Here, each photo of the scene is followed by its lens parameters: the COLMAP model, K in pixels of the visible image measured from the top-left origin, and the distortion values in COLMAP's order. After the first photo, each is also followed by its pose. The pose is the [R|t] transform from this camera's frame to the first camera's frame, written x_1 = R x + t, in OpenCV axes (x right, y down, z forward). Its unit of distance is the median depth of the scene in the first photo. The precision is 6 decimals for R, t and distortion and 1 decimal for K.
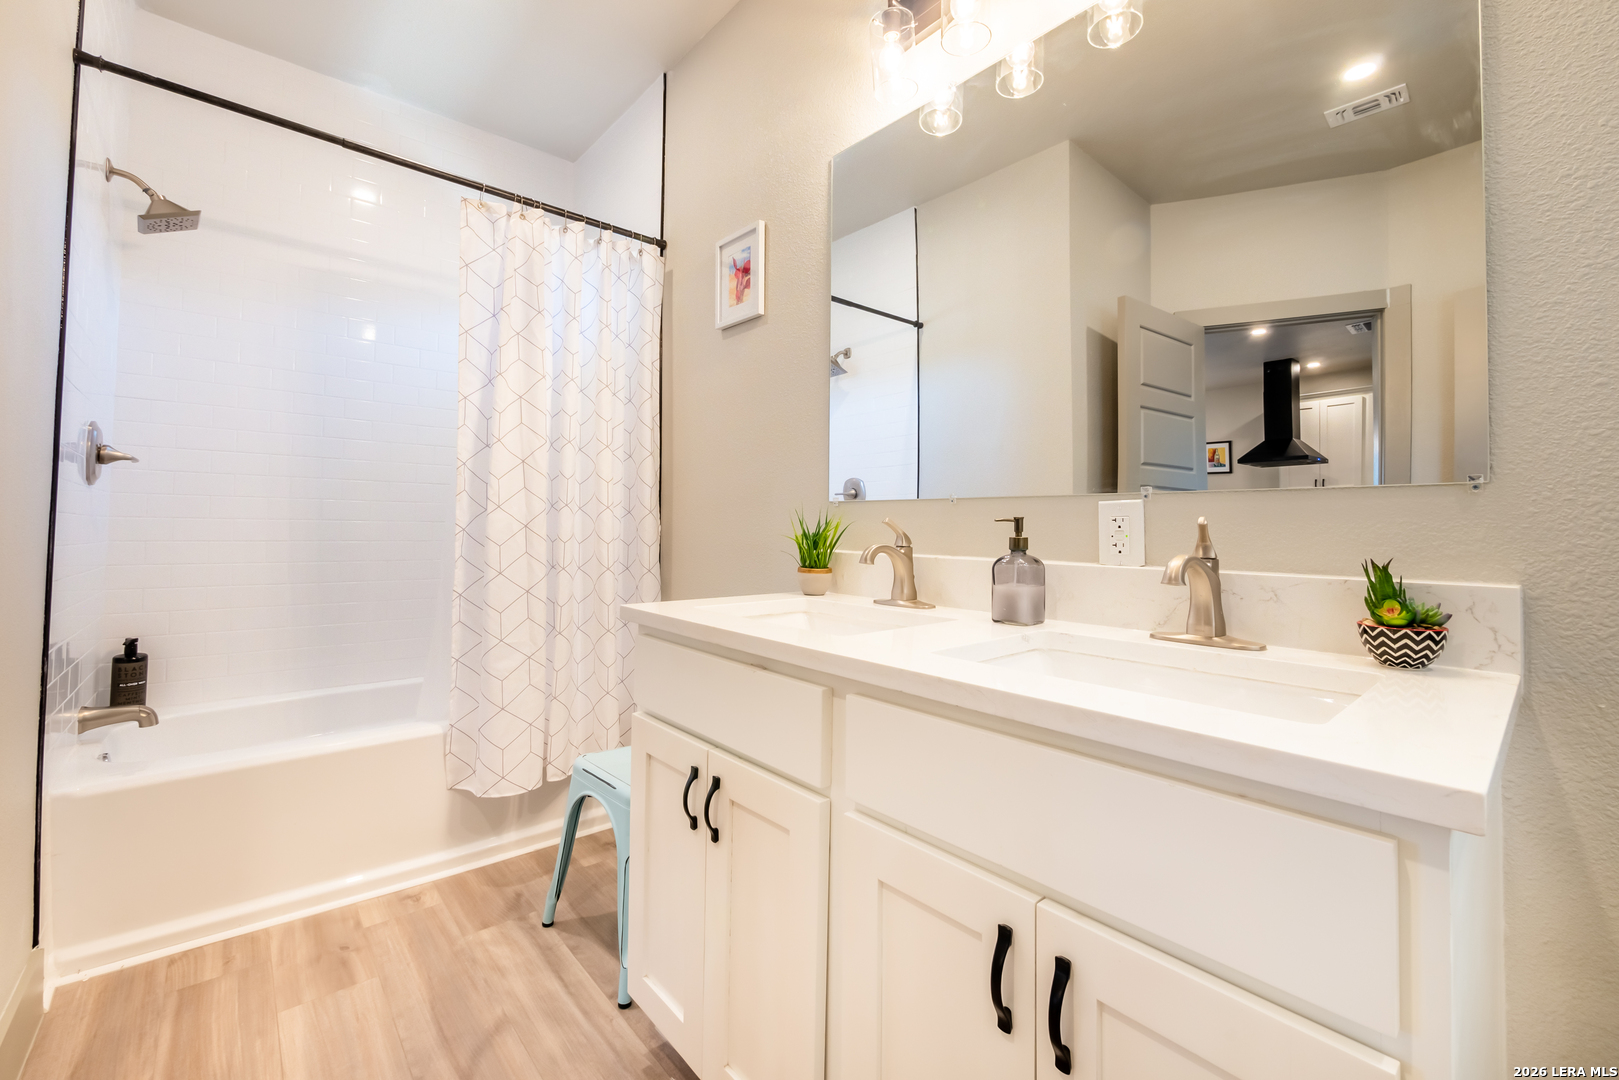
lens RADIAL K [[668.5, 0, 805.1], [0, 668.5, 509.6], [0, 0, 1]] dist [-0.009584, 0.001507]
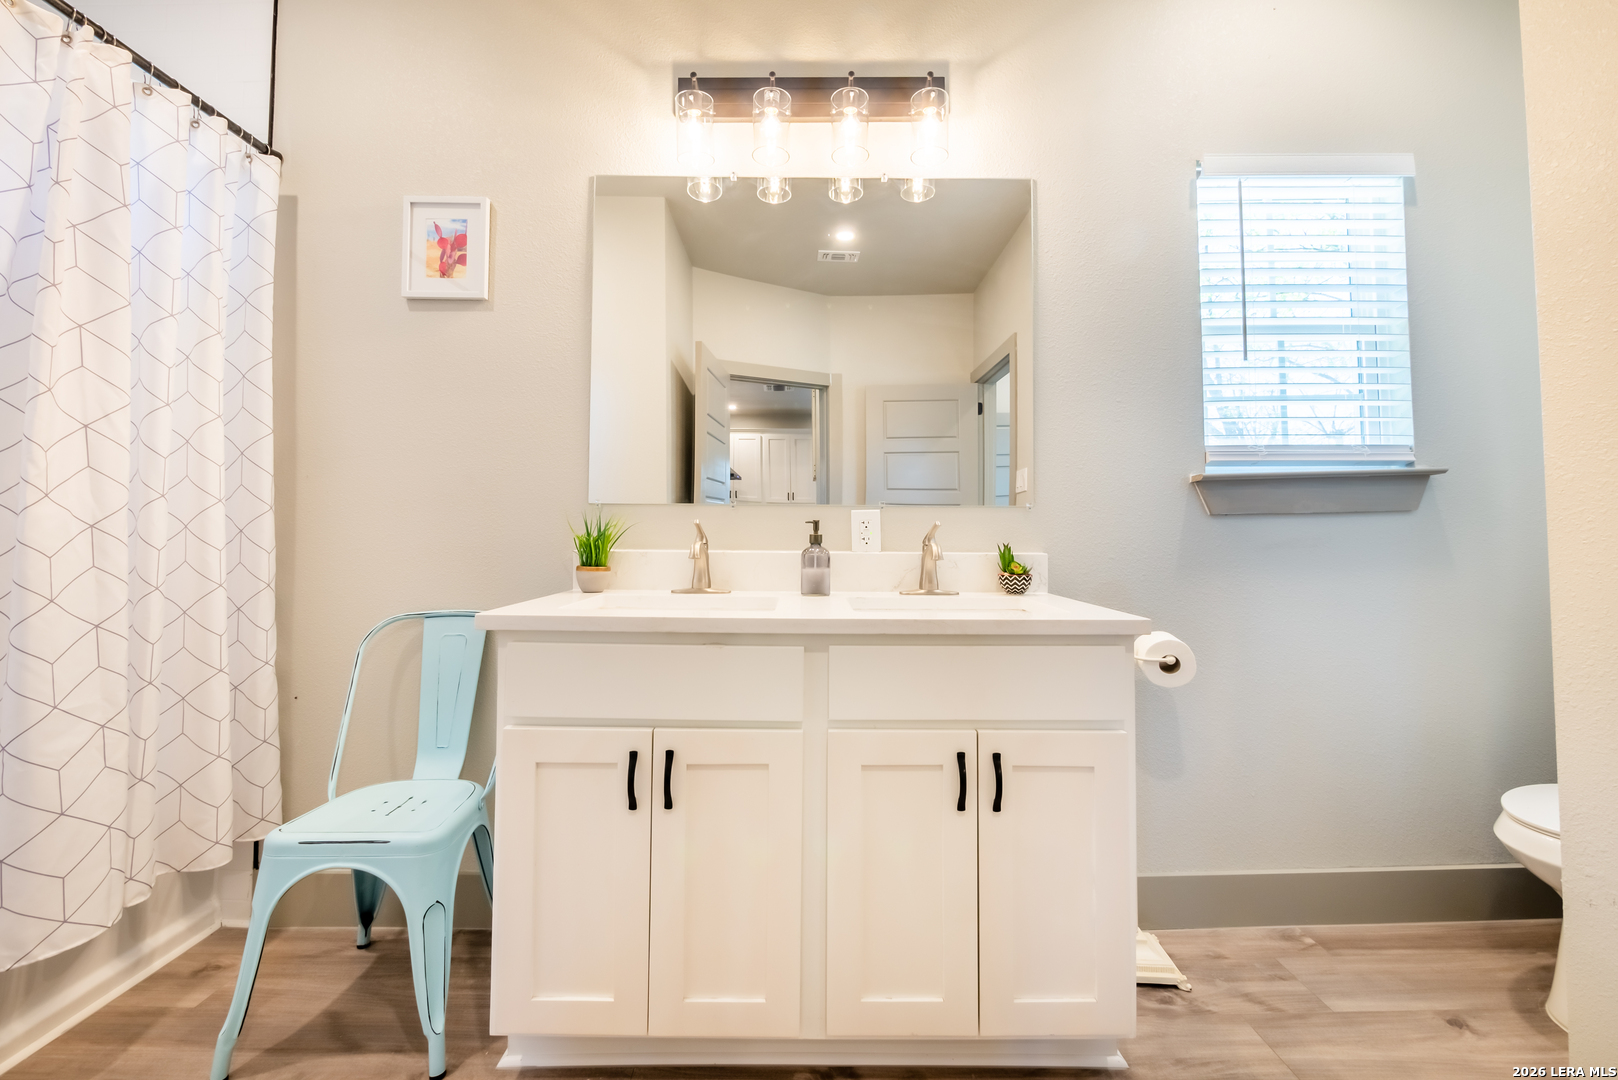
lens RADIAL K [[668.1, 0, 804.6], [0, 668.1, 509.7], [0, 0, 1]] dist [-0.009584, 0.001507]
pose [[0.653277, 0.022168, 0.756794, -0.463983], [-0.018727, 0.999739, -0.013119, 0.004737], [-0.756887, -0.005602, 0.653521, 0.054864]]
